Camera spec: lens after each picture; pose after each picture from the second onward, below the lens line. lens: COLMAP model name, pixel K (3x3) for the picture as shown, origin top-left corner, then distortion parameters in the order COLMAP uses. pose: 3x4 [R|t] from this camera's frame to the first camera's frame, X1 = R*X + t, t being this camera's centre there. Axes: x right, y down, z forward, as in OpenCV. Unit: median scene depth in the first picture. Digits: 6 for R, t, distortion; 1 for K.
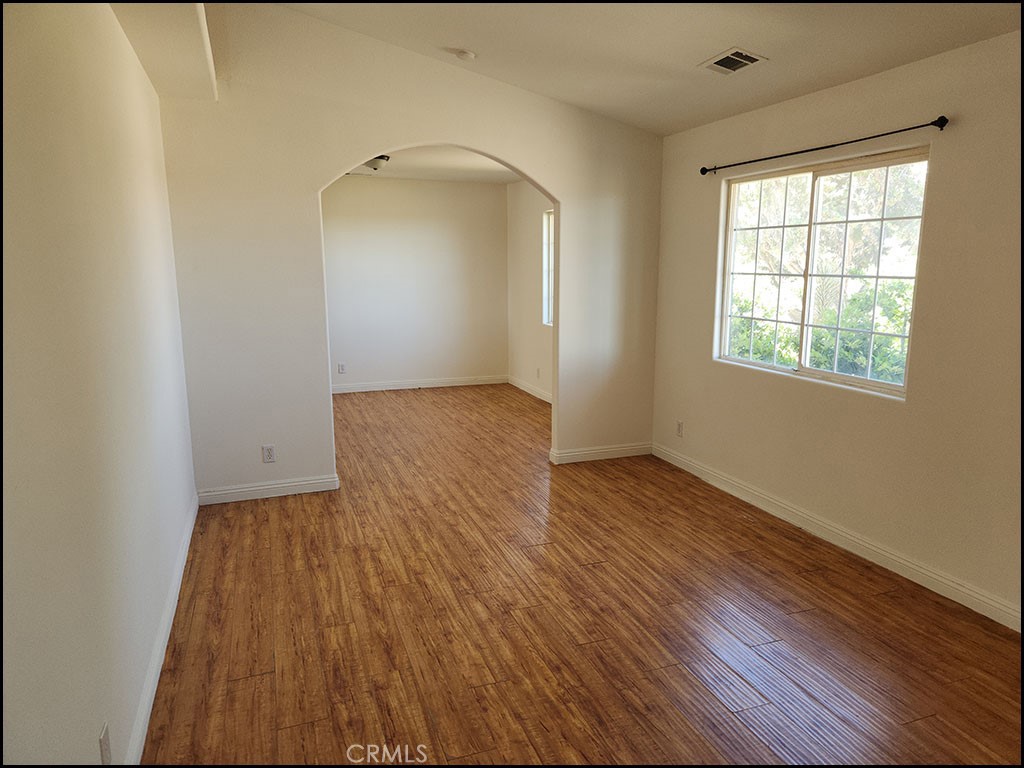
lens RADIAL K [[684.6, 0, 514.0], [0, 684.6, 385.8], [0, 0, 1]] dist [0.069889, -0.043247]
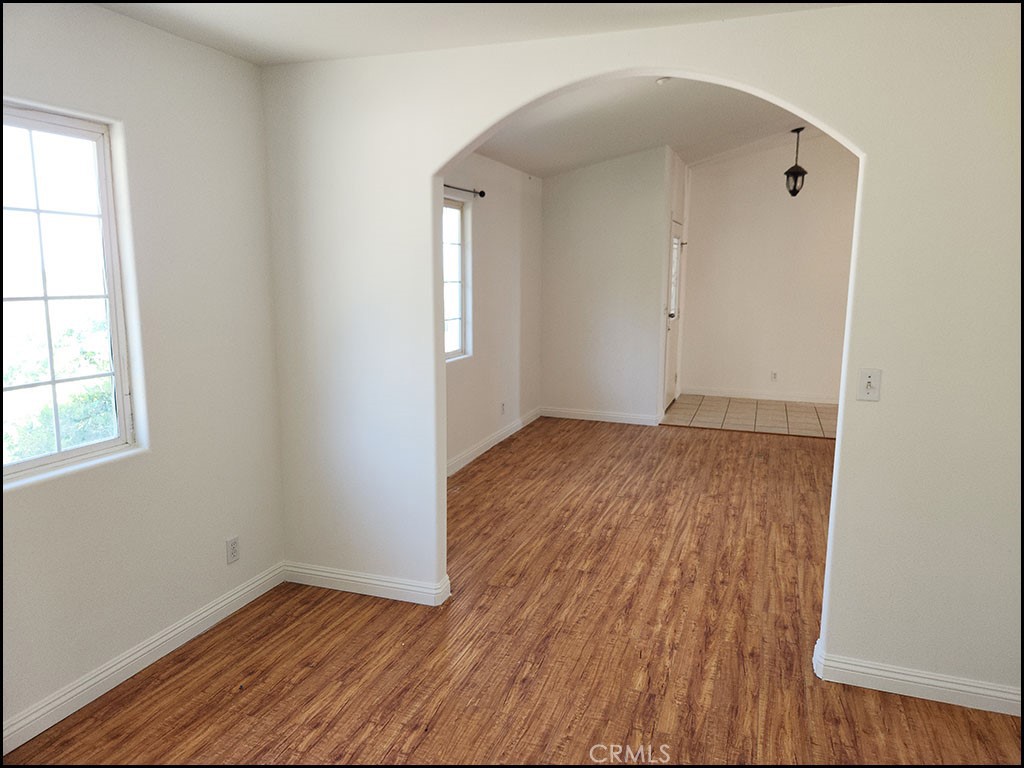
lens RADIAL K [[684.6, 0, 517.2], [0, 684.6, 383.4], [0, 0, 1]] dist [0.069889, -0.043247]
pose [[-0.760807, -0.119909, 0.637805, -0.499848], [0.104790, 0.947188, 0.303073, -0.347812], [-0.640463, 0.297416, -0.708062, 1.834531]]
